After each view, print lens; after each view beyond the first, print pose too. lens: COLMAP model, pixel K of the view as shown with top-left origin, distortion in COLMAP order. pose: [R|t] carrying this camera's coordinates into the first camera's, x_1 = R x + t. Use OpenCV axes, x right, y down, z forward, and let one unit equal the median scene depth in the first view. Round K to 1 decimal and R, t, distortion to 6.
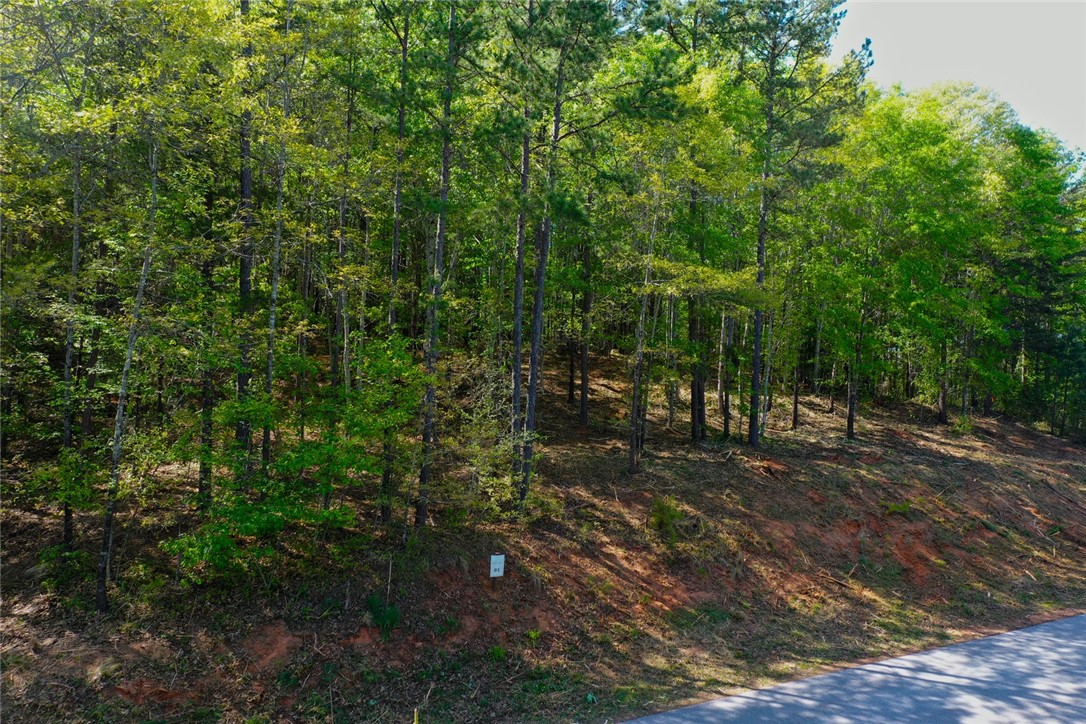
lens RADIAL K [[858.7, 0, 542.0], [0, 858.7, 360.6], [0, 0, 1]] dist [0.039206, -0.001497]
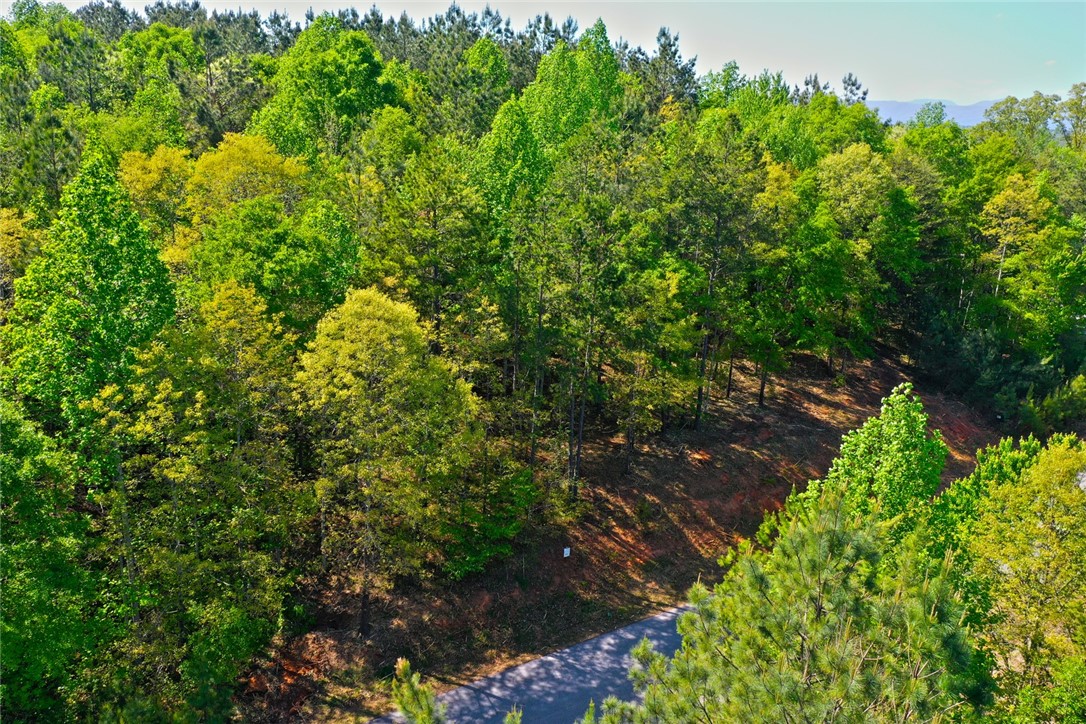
lens RADIAL K [[858.7, 0, 543.4], [0, 858.7, 363.1], [0, 0, 1]] dist [0.039206, -0.001497]
pose [[0.999896, -0.004074, 0.013844, -0.129755], [-0.000304, 0.953168, 0.302442, -0.829555], [-0.014428, -0.302415, 0.953067, -0.901205]]
